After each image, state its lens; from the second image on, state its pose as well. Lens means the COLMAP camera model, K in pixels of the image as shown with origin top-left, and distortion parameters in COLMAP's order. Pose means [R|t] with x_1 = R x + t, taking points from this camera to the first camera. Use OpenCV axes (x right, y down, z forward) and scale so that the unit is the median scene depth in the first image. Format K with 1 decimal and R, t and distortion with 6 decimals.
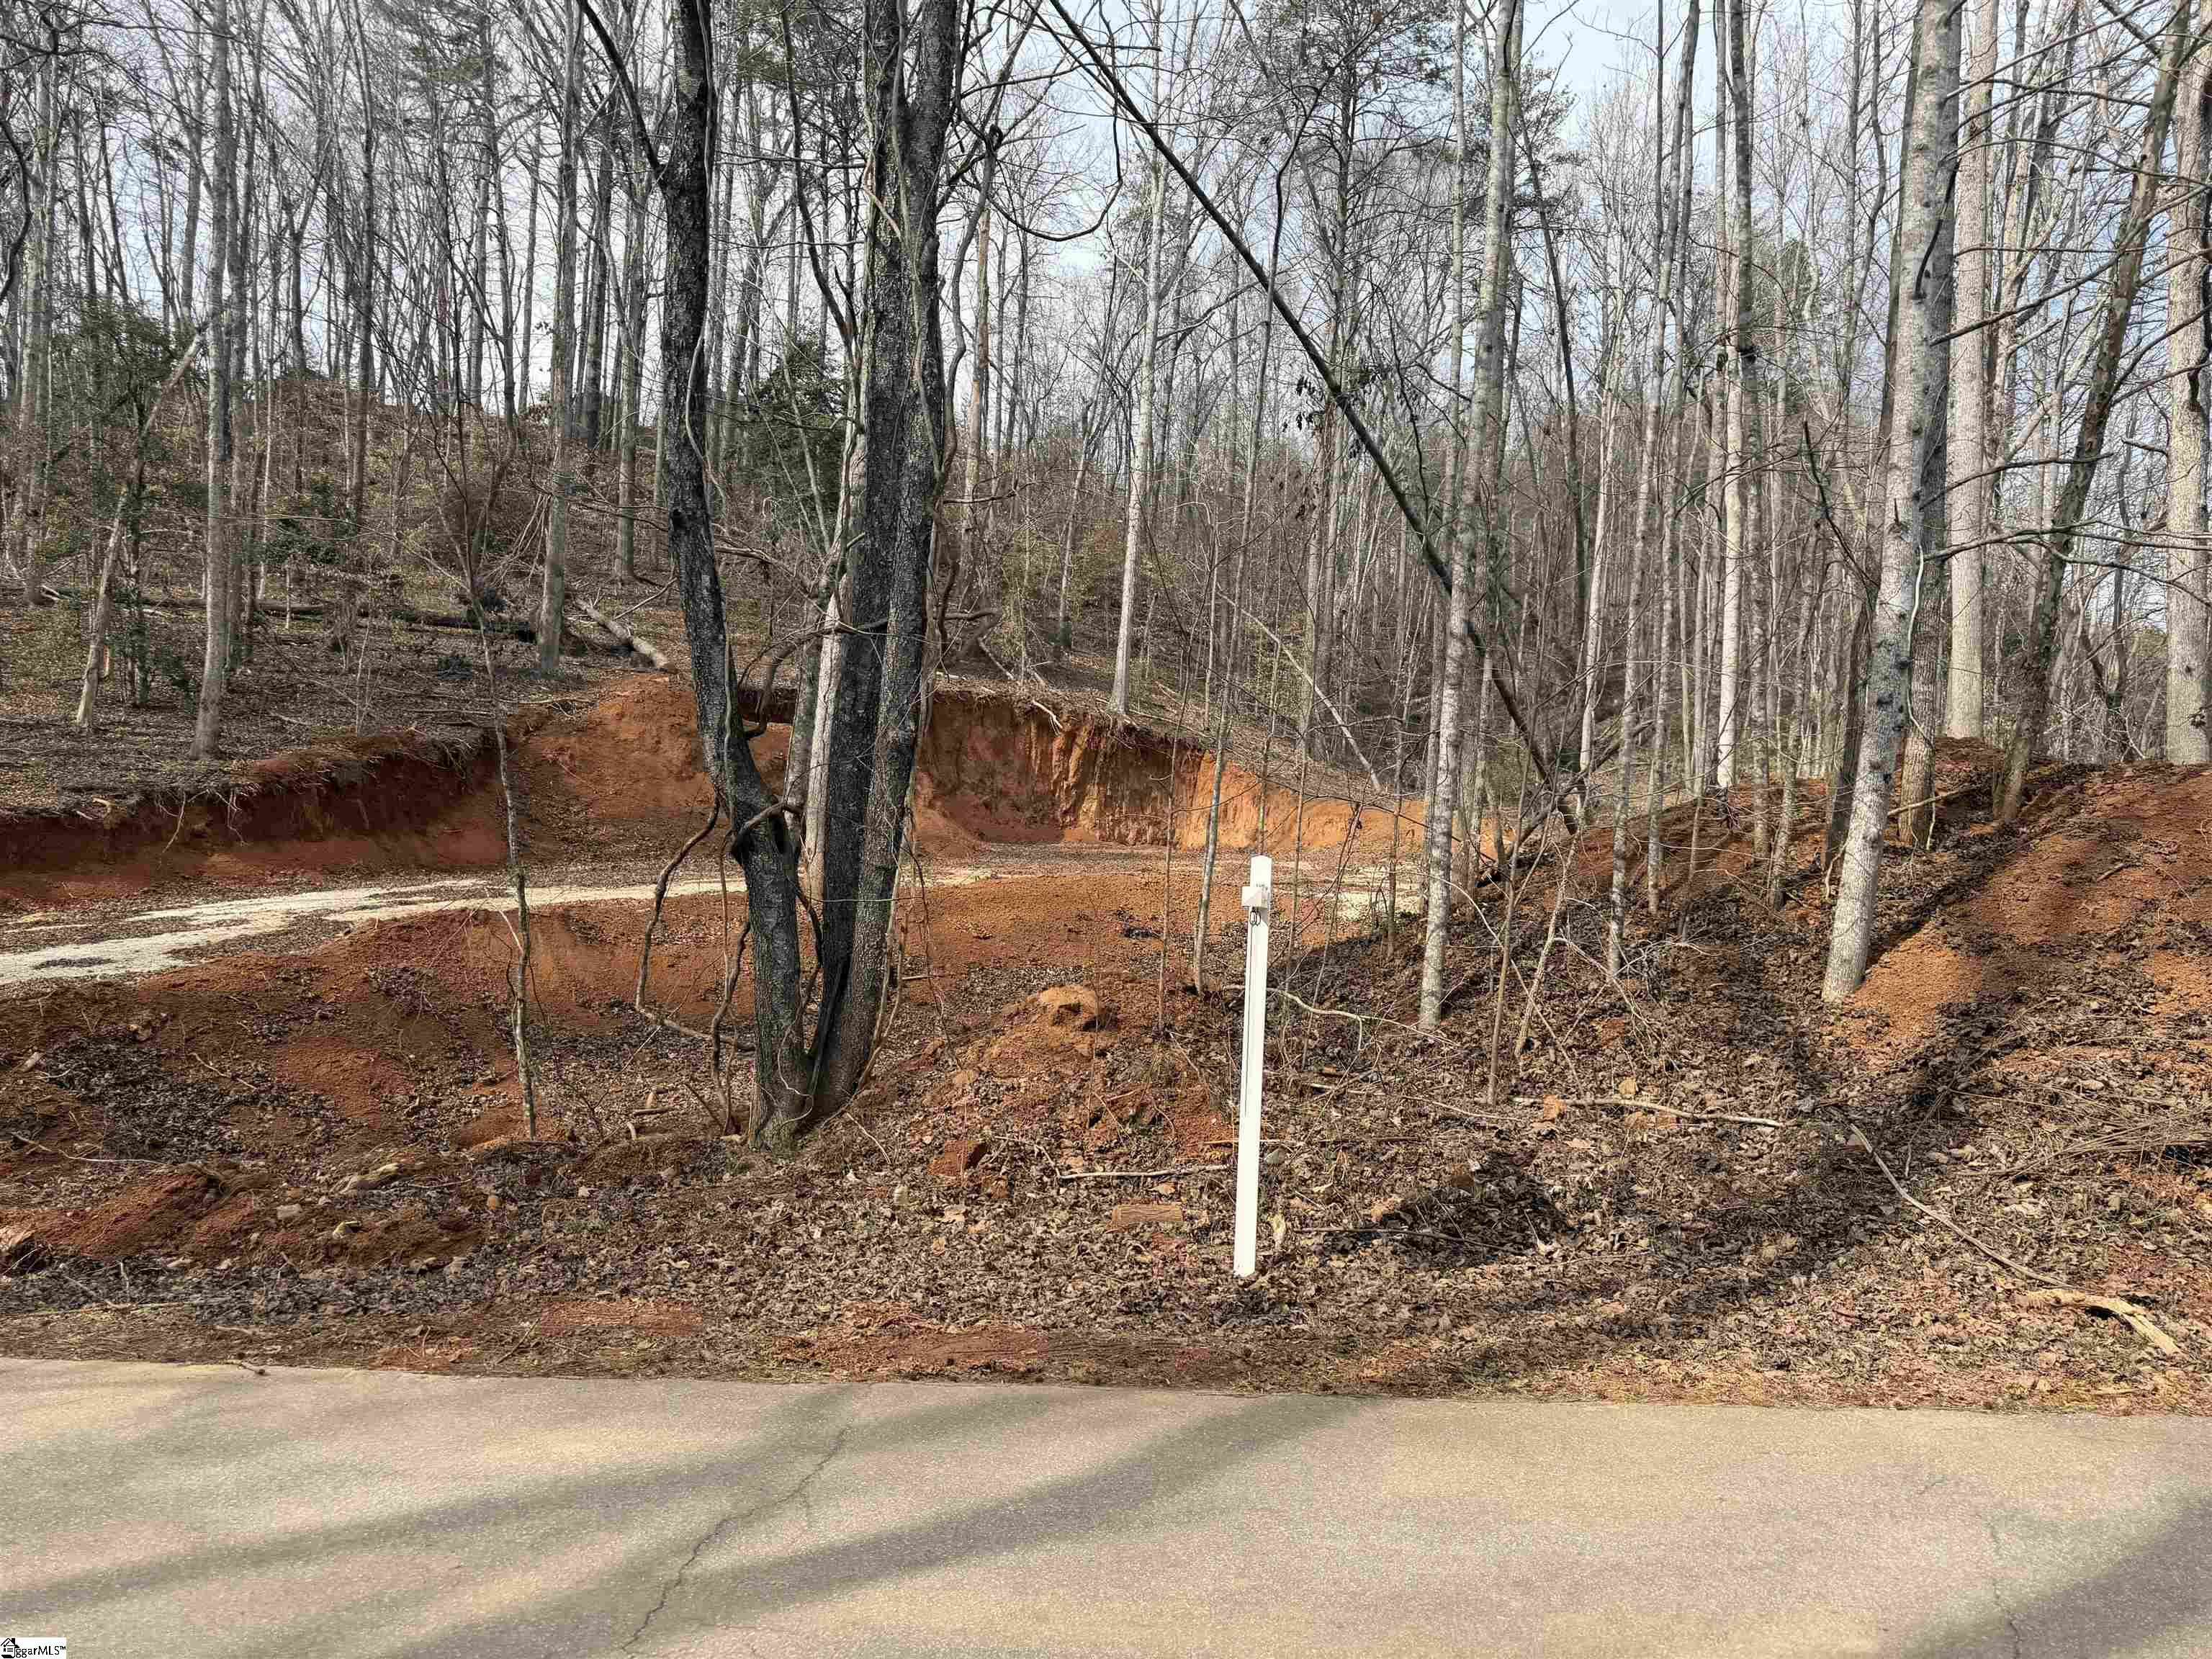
lens RADIAL K [[1538.2, 0, 1123.8], [0, 1538.2, 845.6], [0, 0, 1]] dist [0.075355, -0.104093]
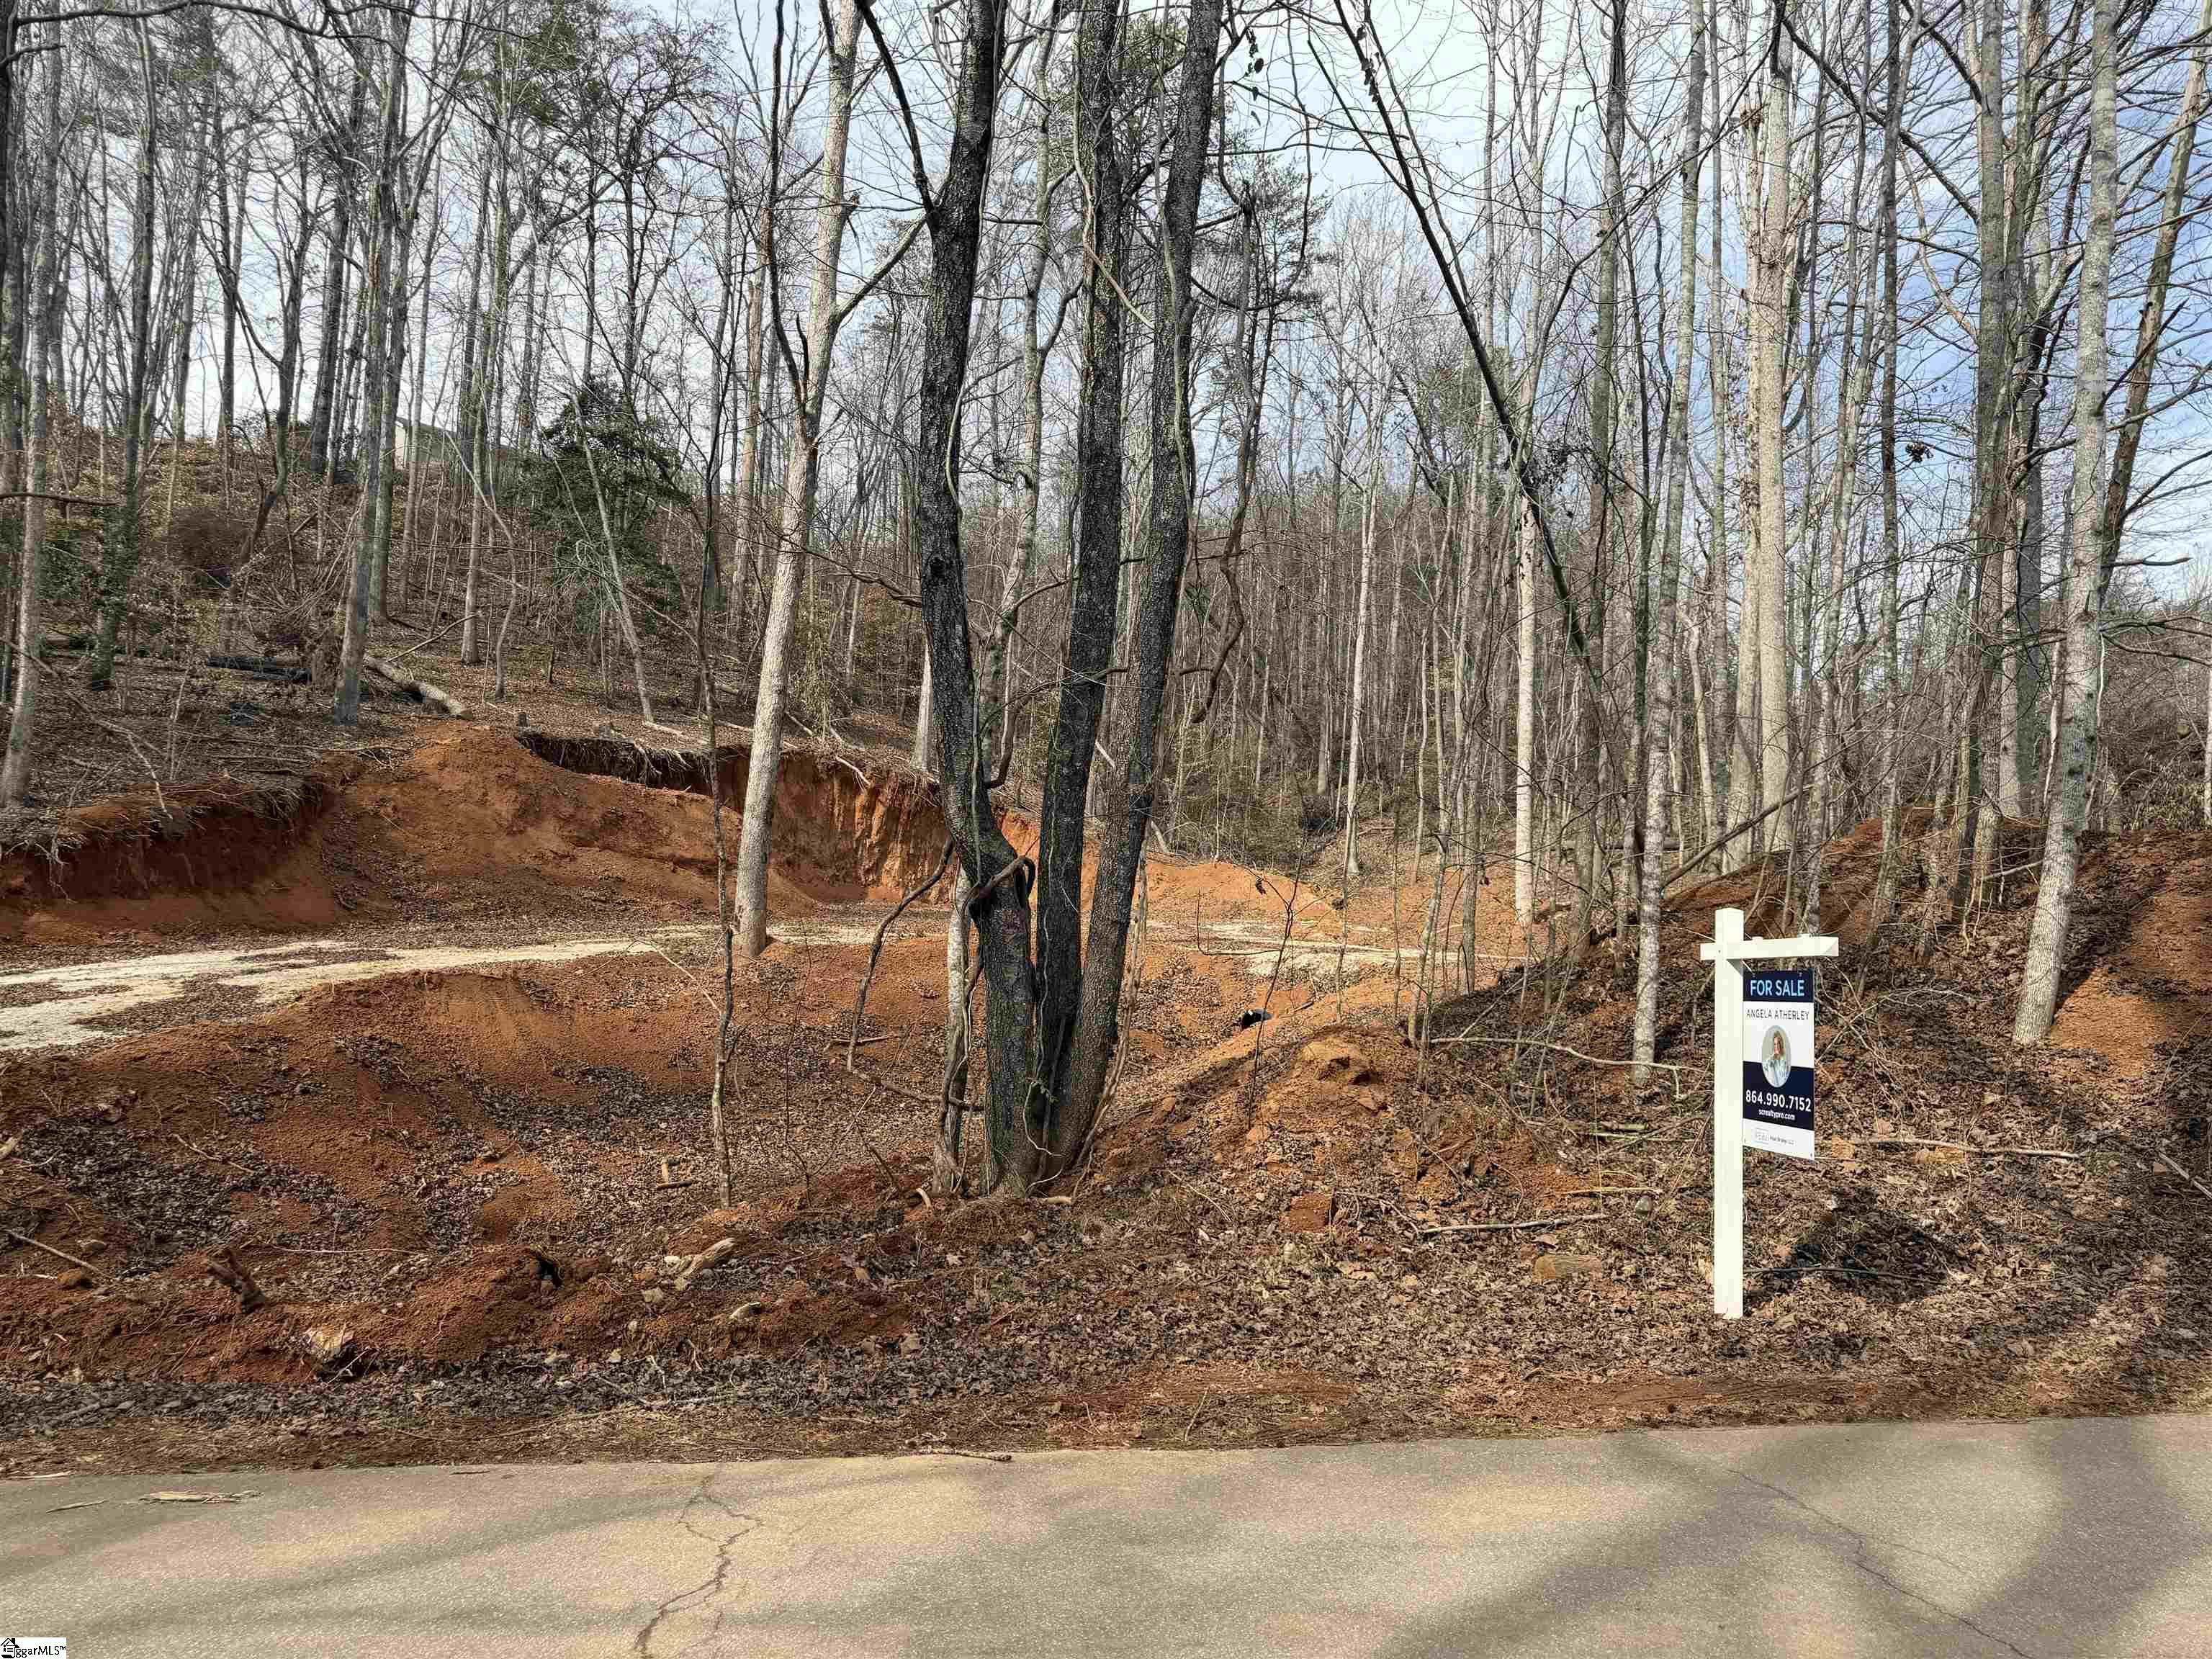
lens RADIAL K [[1543.0, 0, 1103.8], [0, 1543.0, 835.1], [0, 0, 1]] dist [0.058841, -0.080660]
pose [[0.983963, 0.008284, 0.178182, -0.210948], [-0.000142, 0.998957, -0.045662, 0.002145], [-0.178374, 0.044904, 0.982938, 0.016535]]
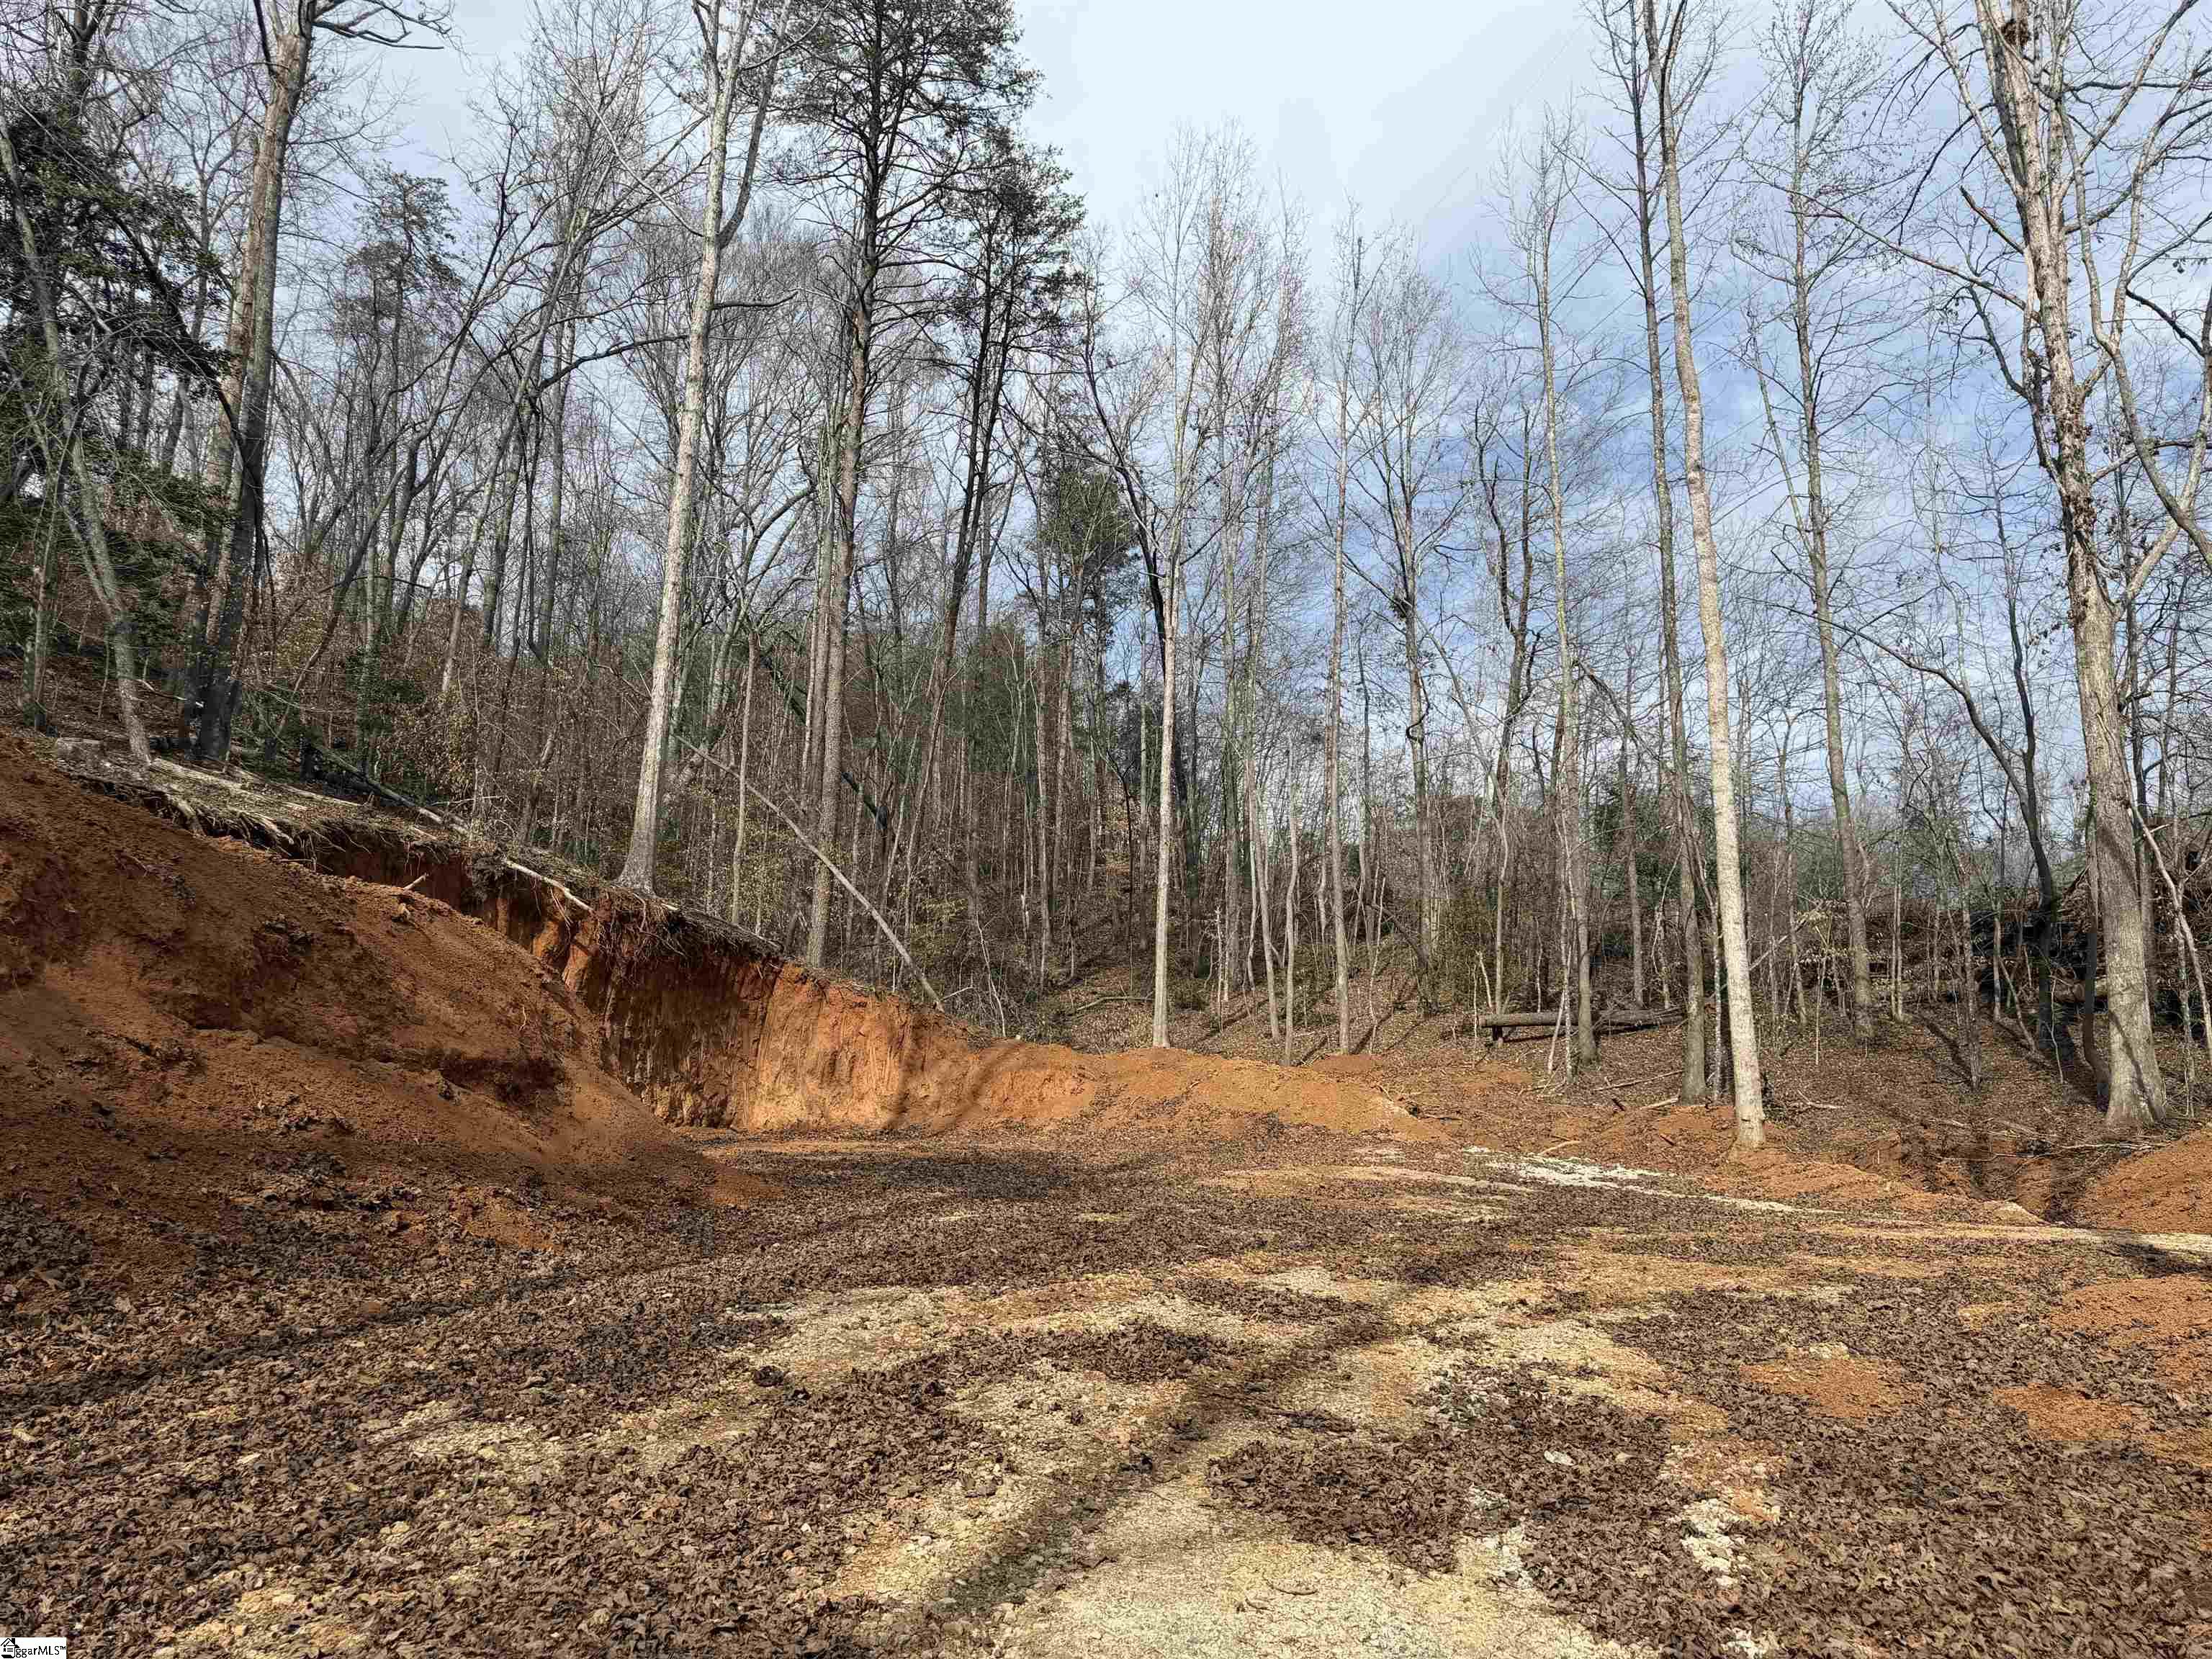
lens RADIAL K [[1535.9, 0, 1161.8], [0, 1535.9, 831.2], [0, 0, 1]] dist [0.082014, -0.071088]
pose [[0.807511, 0.073537, 0.585250, -0.606096], [0.024368, 0.987192, -0.157664, -0.044428], [-0.589349, 0.141576, 0.795377, 1.394070]]
